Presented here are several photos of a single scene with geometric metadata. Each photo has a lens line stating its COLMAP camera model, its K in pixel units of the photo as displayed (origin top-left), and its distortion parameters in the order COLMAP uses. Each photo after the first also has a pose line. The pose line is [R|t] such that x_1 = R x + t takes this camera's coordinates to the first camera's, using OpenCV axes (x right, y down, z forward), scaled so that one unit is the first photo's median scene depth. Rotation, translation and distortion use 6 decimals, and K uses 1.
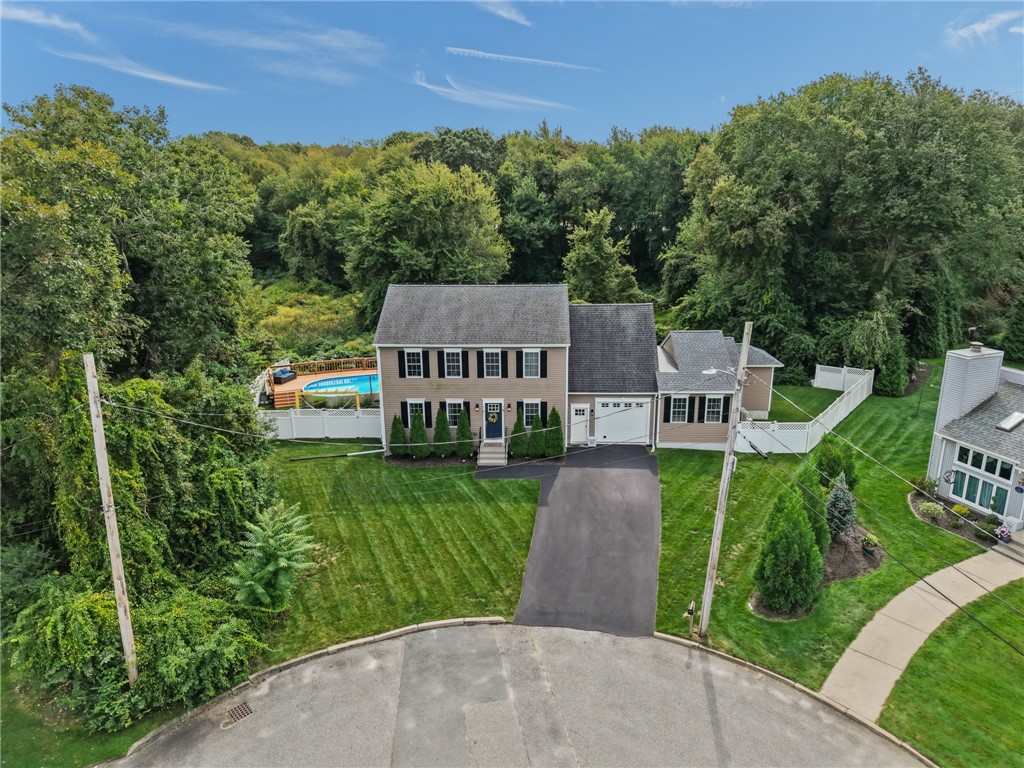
lens RADIAL K [[703.5, 0, 499.3], [0, 703.5, 387.4], [0, 0, 1]] dist [0.004853, -0.002131]
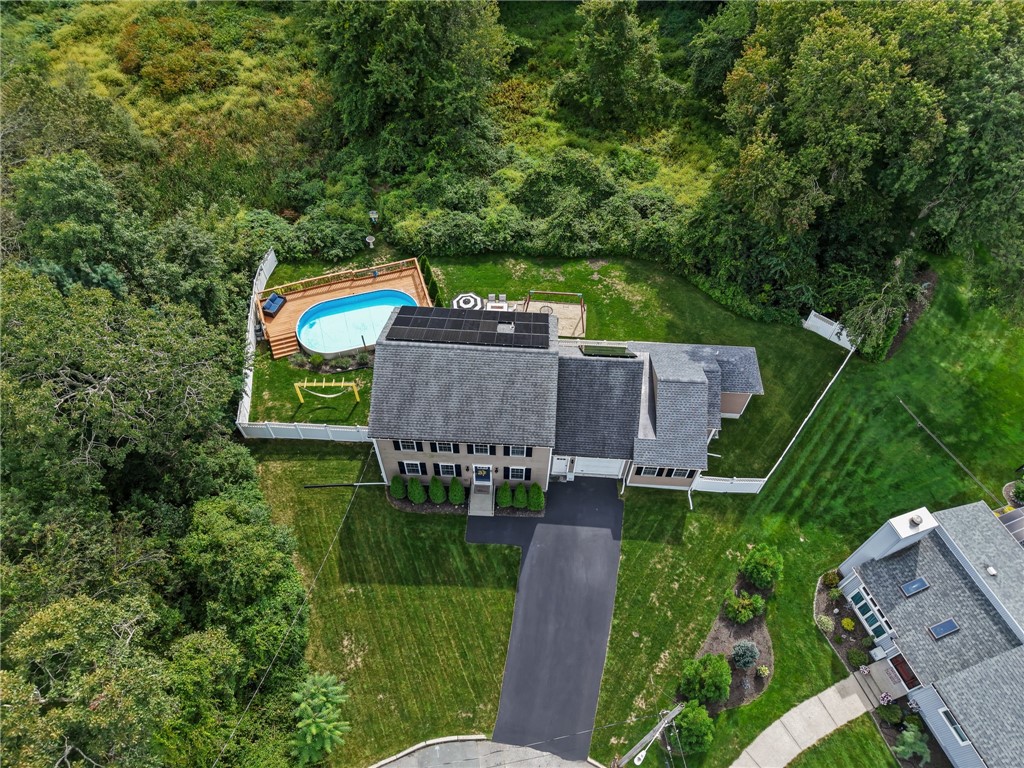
lens RADIAL K [[703.5, 0, 499.3], [0, 703.5, 387.4], [0, 0, 1]] dist [0.004853, -0.002131]
pose [[0.999832, 0.016933, 0.007018, 0.008381], [-0.017674, 0.789101, 0.614009, -0.758123], [0.004859, -0.614030, 0.789268, 0.209636]]
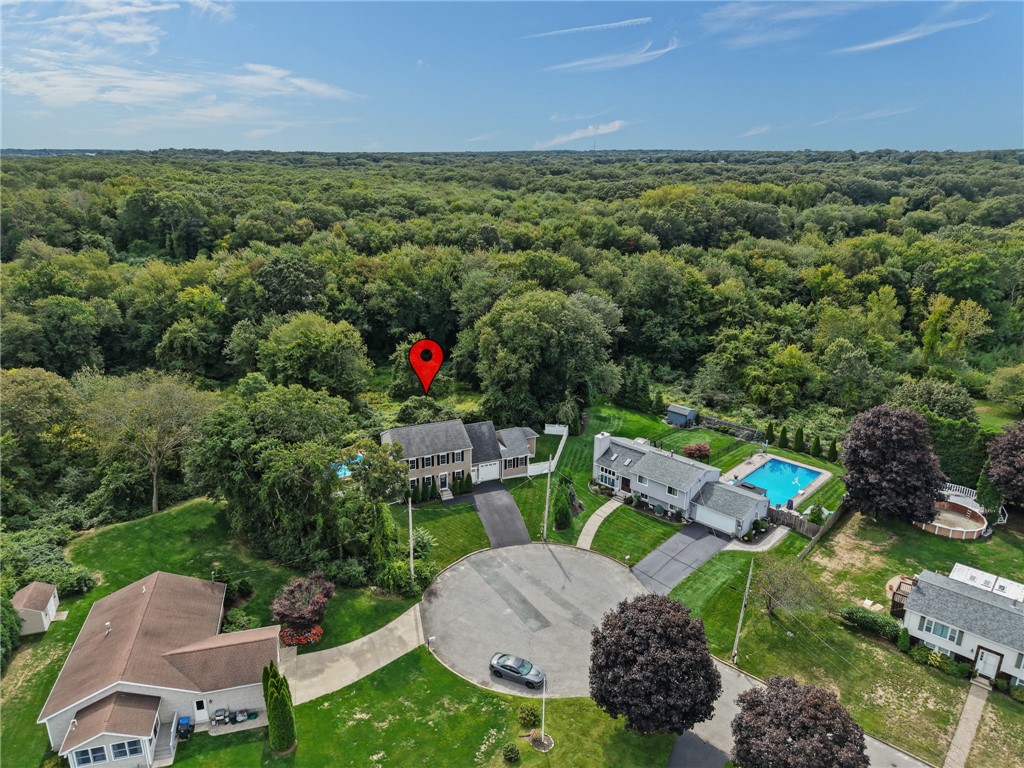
lens RADIAL K [[703.5, 0, 499.3], [0, 703.5, 387.4], [0, 0, 1]] dist [0.004853, -0.002131]
pose [[0.901735, -0.121965, 0.414728, -0.840177], [0.105512, 0.992455, 0.062454, -0.424308], [-0.419216, -0.012558, 0.907800, -1.370050]]
